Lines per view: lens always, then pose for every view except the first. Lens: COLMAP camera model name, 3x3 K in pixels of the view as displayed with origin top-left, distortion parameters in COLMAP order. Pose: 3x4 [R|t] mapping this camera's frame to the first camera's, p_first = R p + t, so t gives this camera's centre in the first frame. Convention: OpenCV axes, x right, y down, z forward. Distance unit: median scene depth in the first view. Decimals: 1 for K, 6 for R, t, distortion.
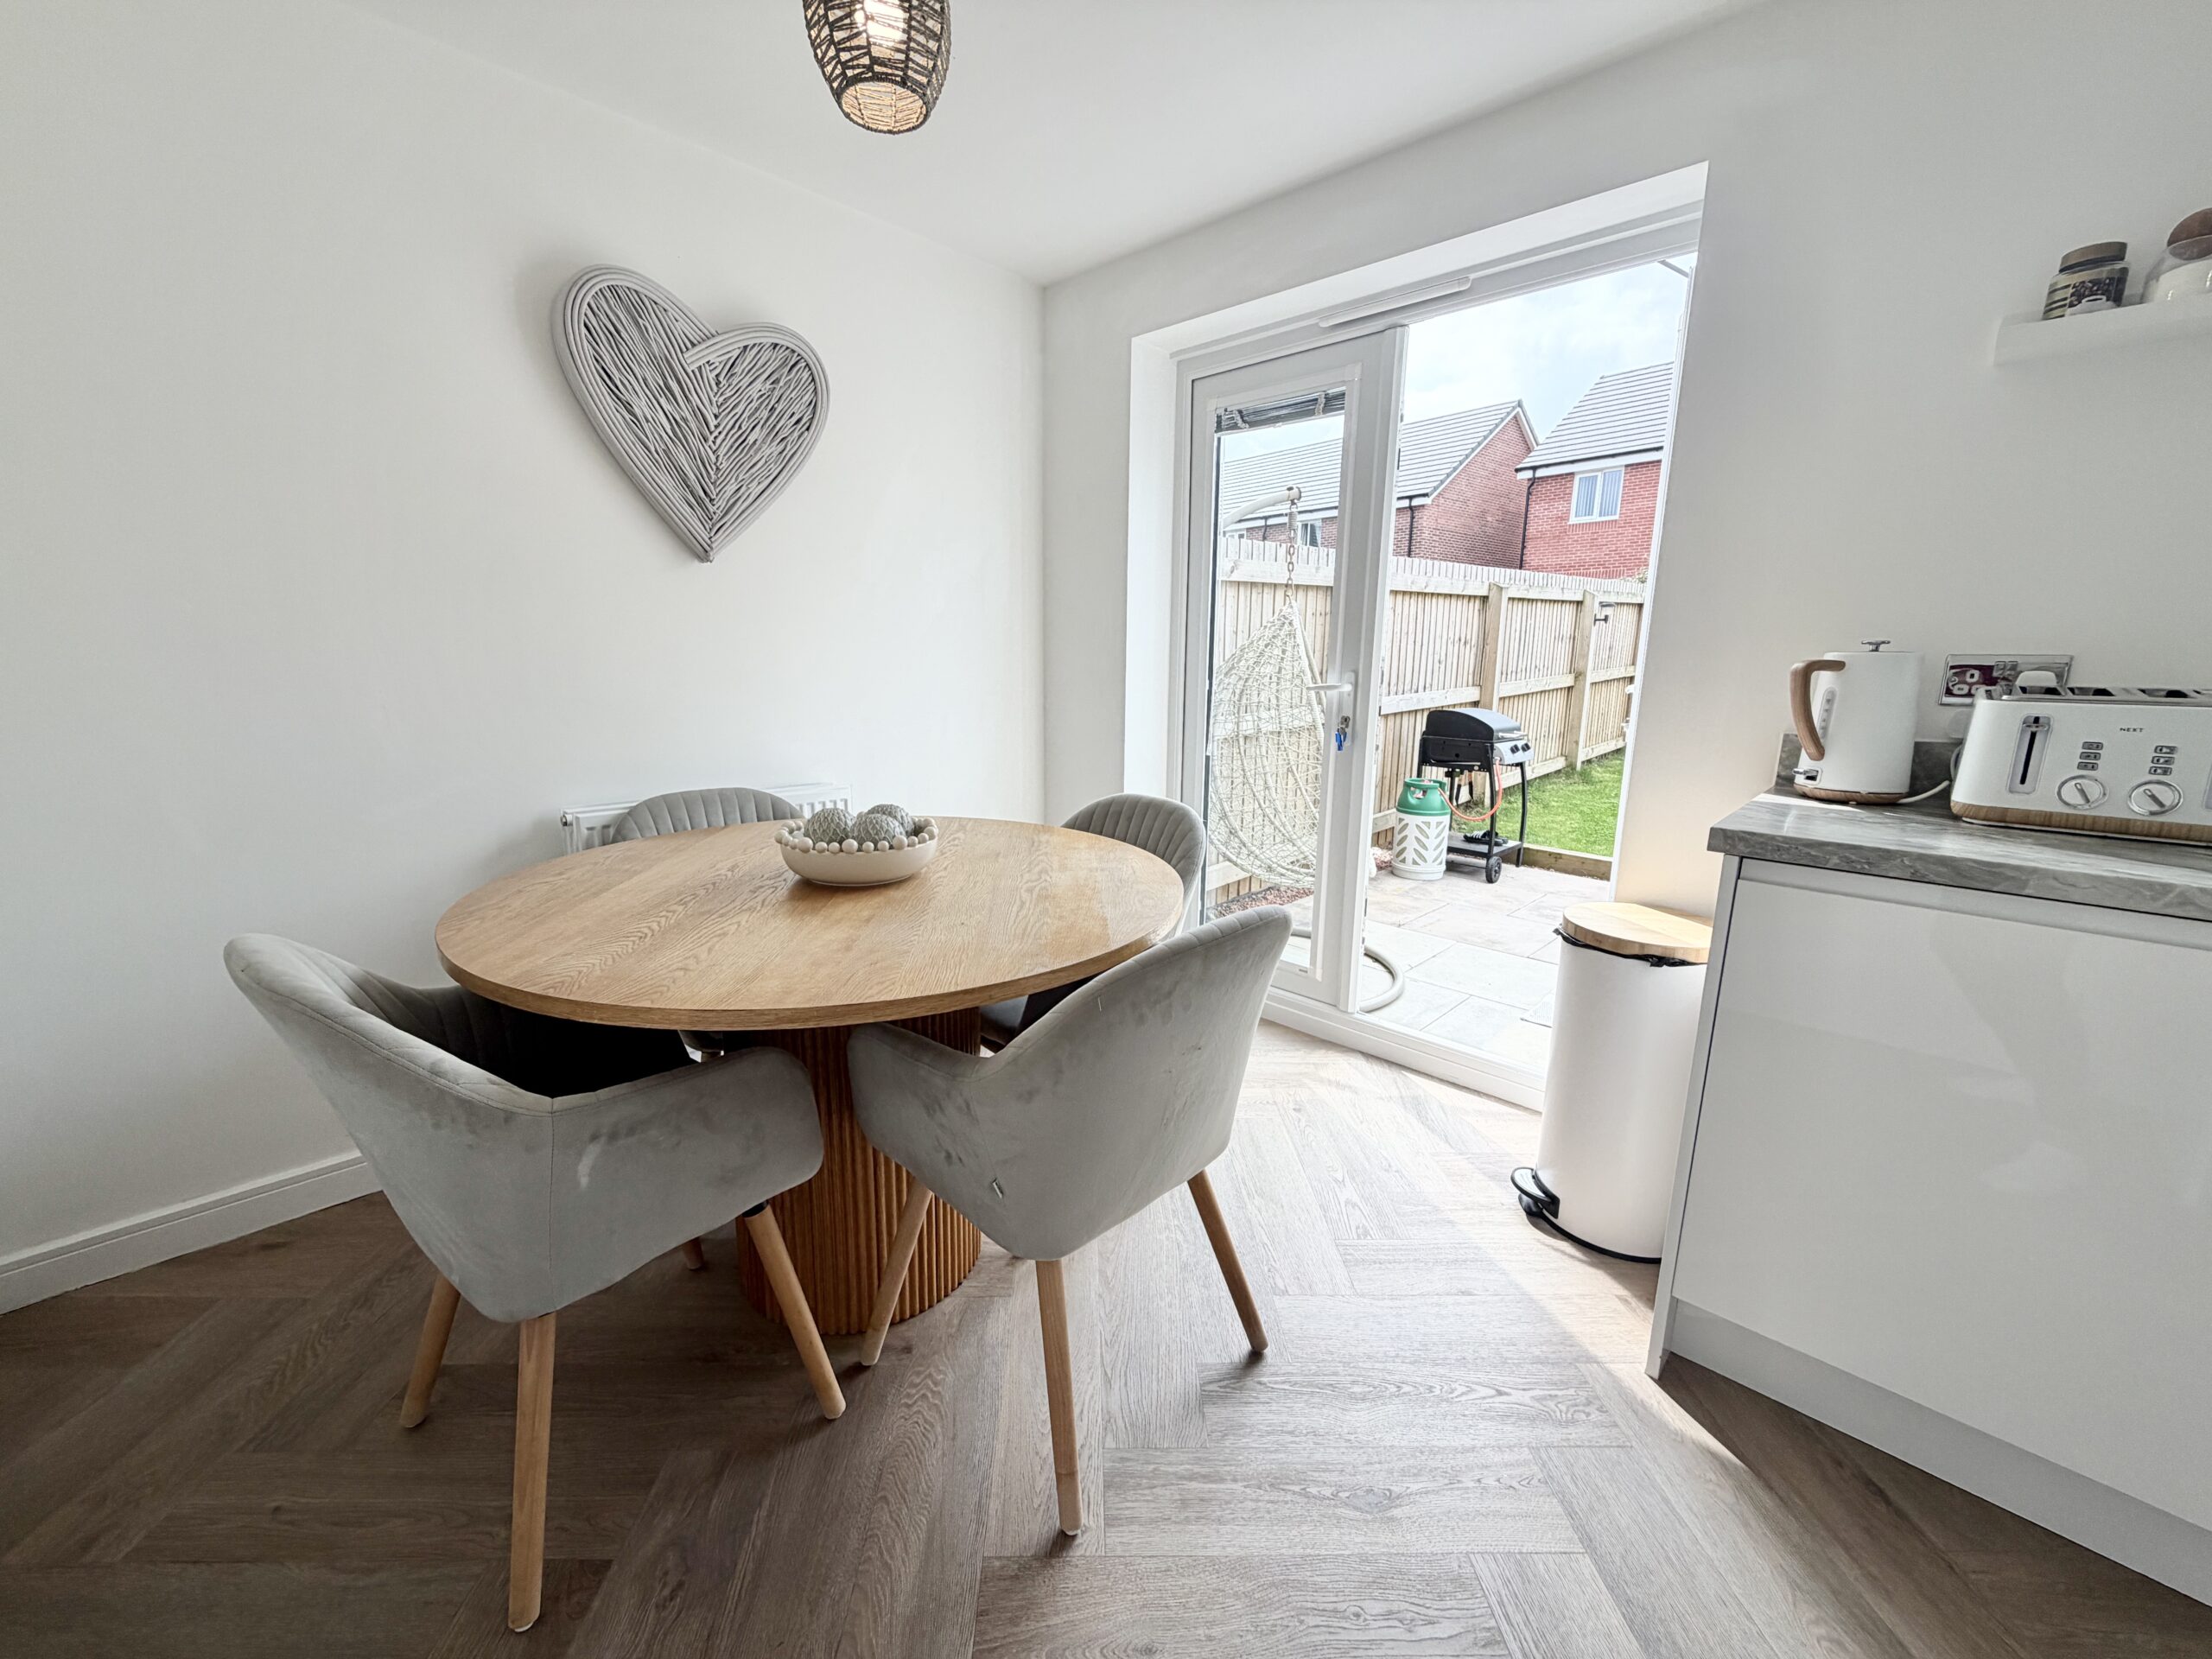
lens RADIAL K [[882.1, 0, 1101.4], [0, 882.1, 829.7], [0, 0, 1]] dist [0.000693, -0.000376]
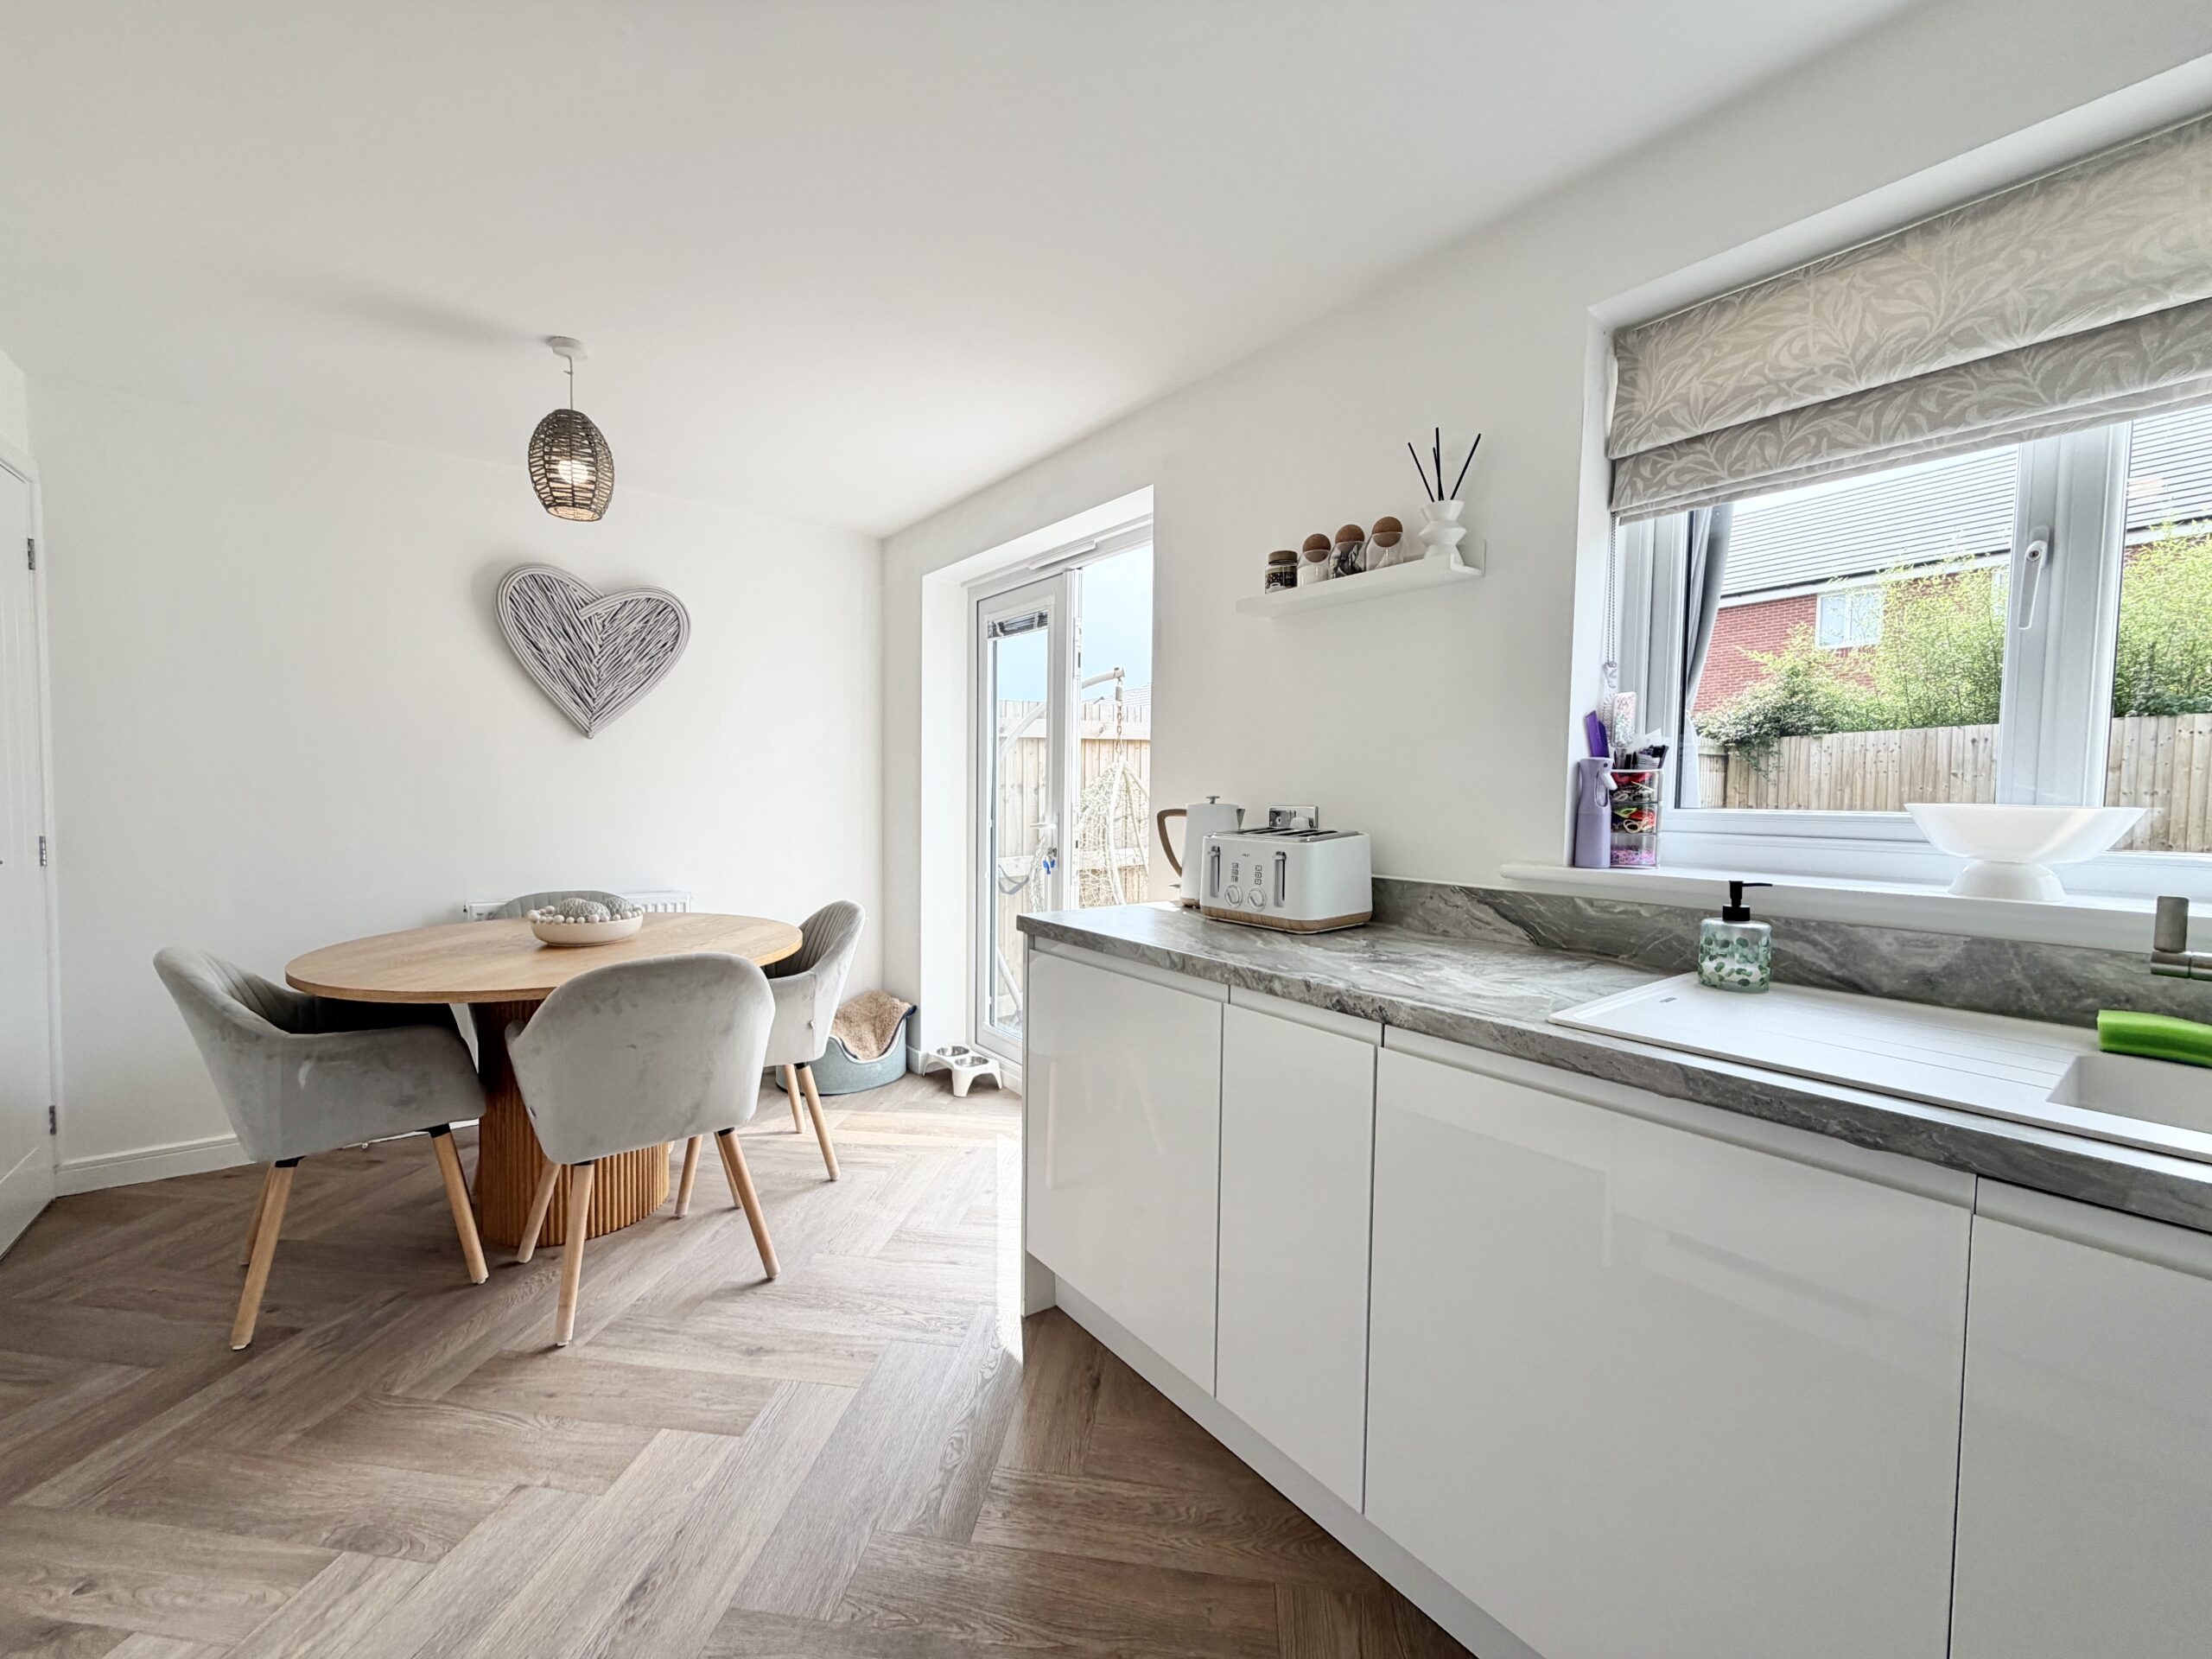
lens RADIAL K [[882.1, 0, 1101.4], [0, 882.1, 829.7], [0, 0, 1]] dist [0.000693, -0.000376]
pose [[0.989124, 0.008571, -0.146831, 0.873530], [-0.031304, 0.987695, -0.153227, 0.067669], [0.143711, 0.156157, 0.977222, -0.425775]]
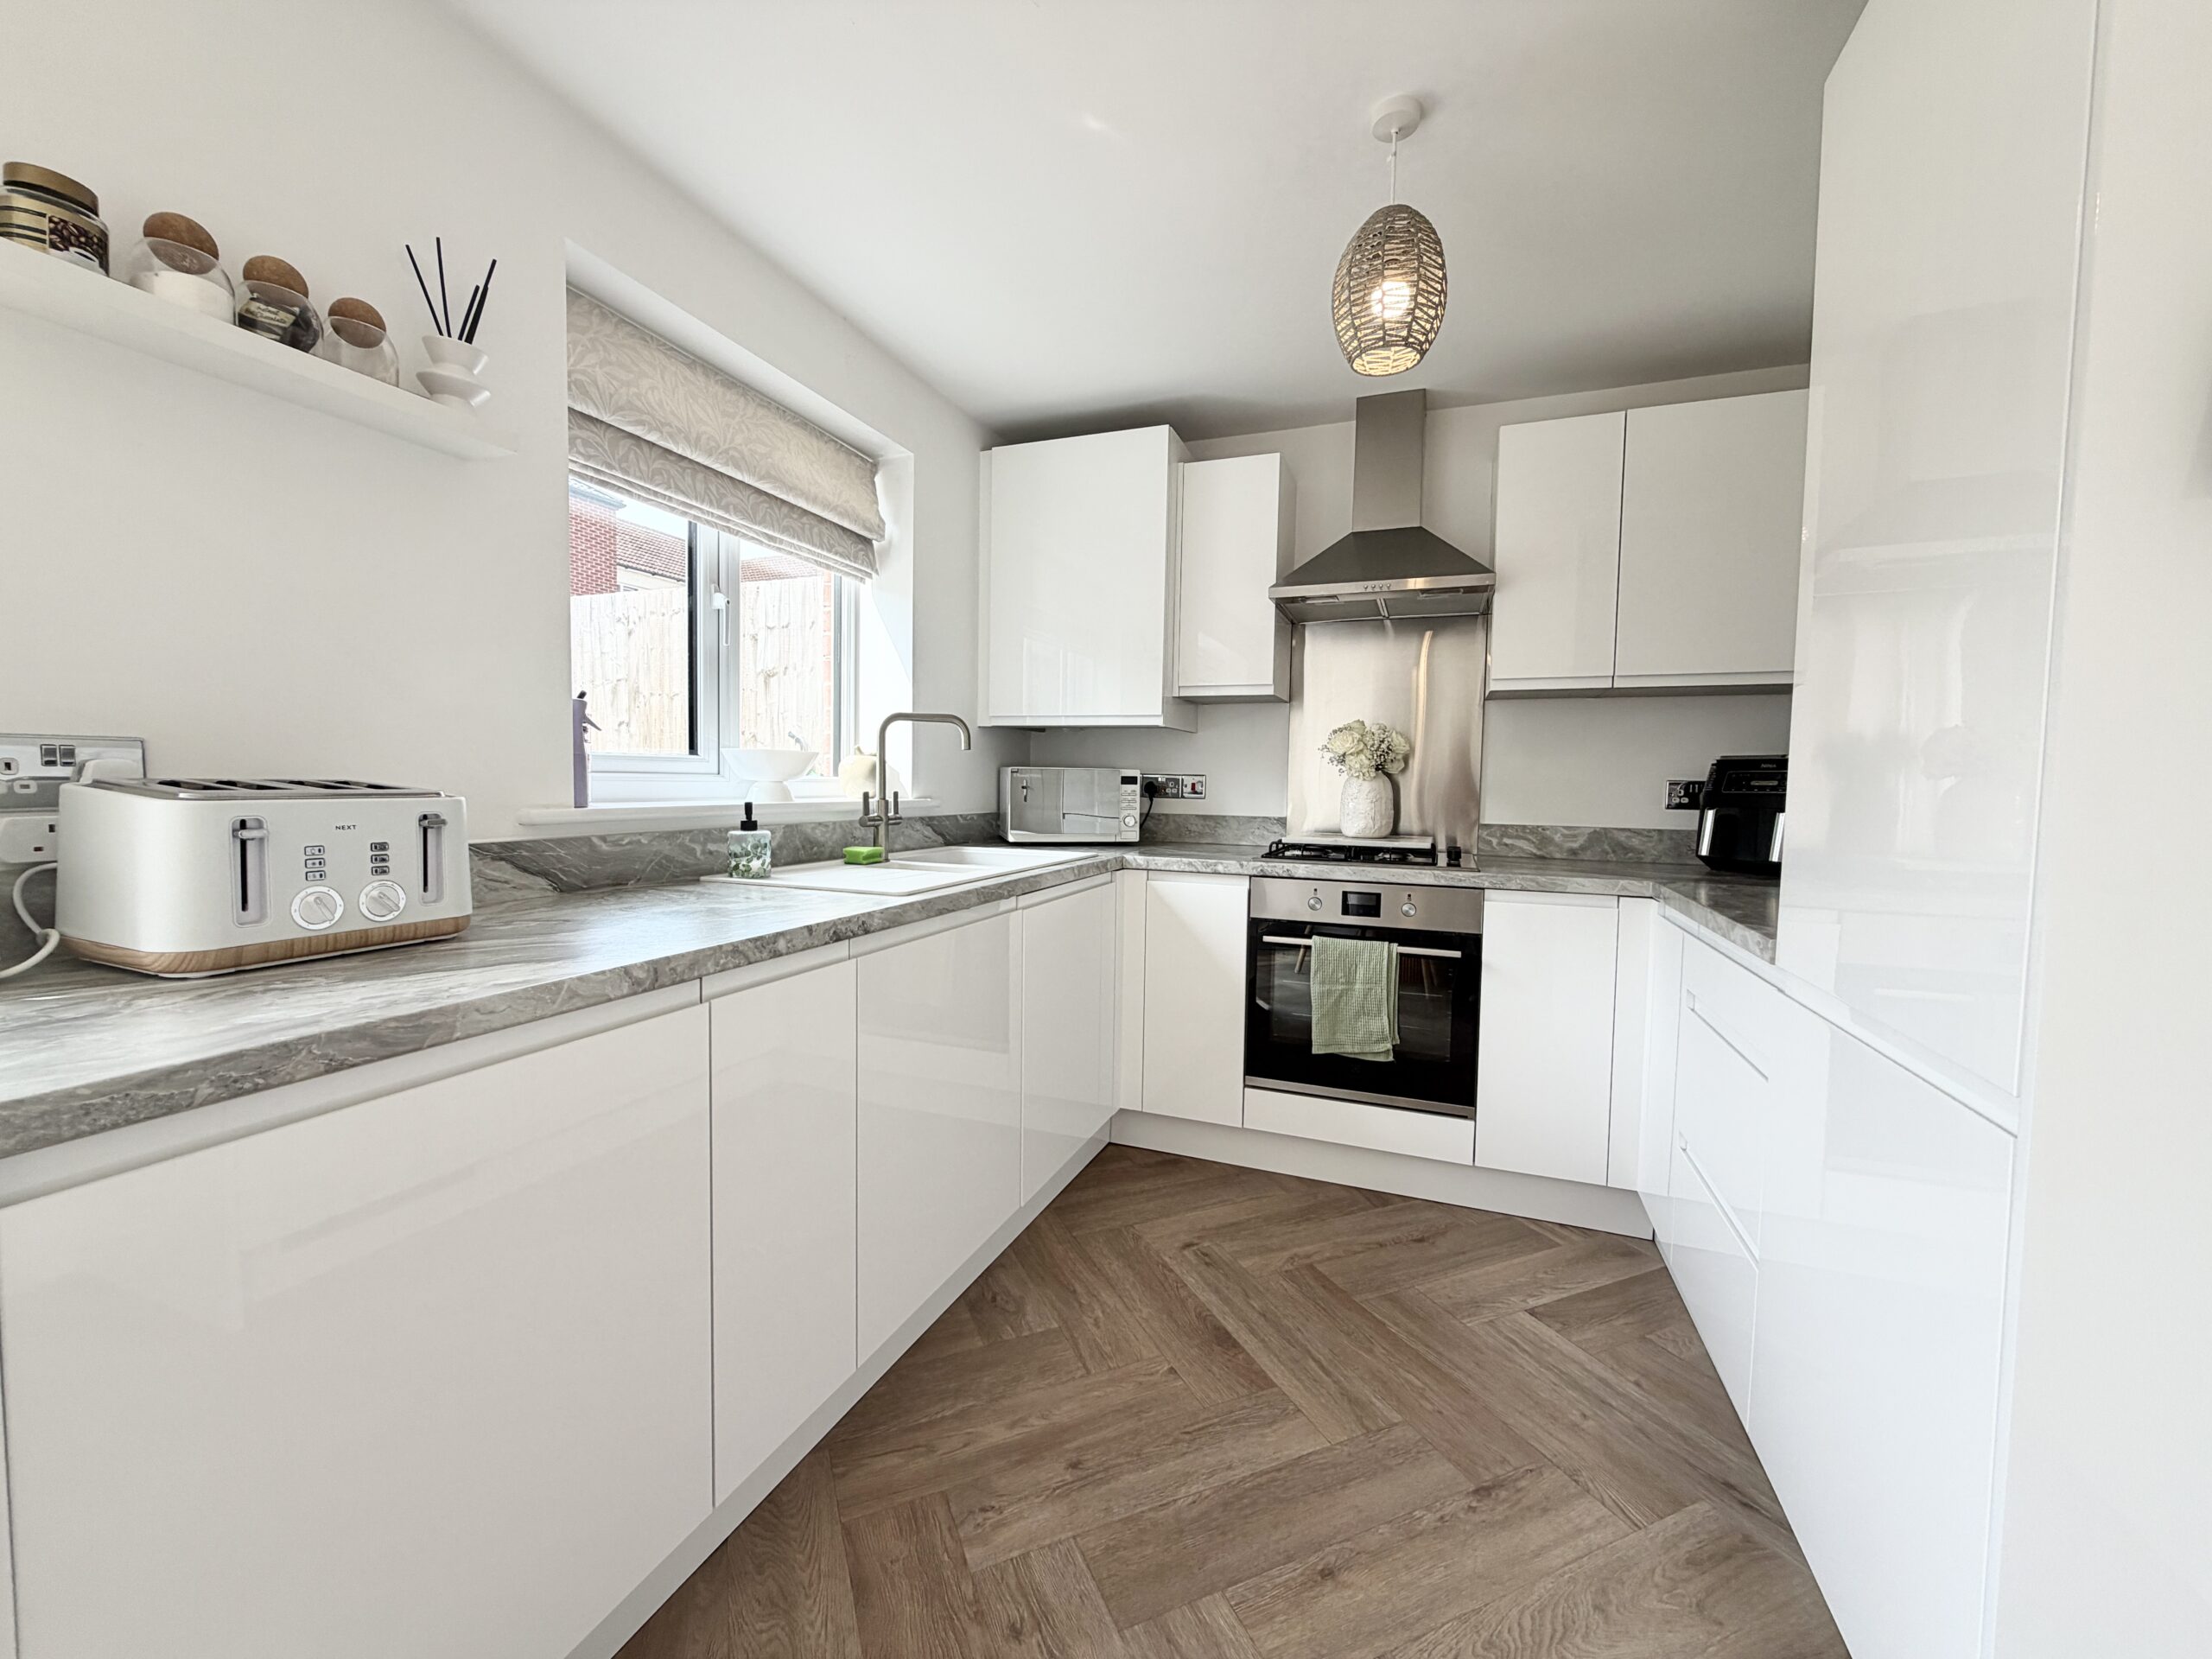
lens RADIAL K [[882.1, 0, 1101.4], [0, 882.1, 829.7], [0, 0, 1]] dist [0.000693, -0.000376]
pose [[-0.391557, -0.069517, 0.917524, 0.081066], [0.160980, 0.976588, 0.142690, -0.087318], [-0.905963, 0.203574, -0.371199, 0.501457]]
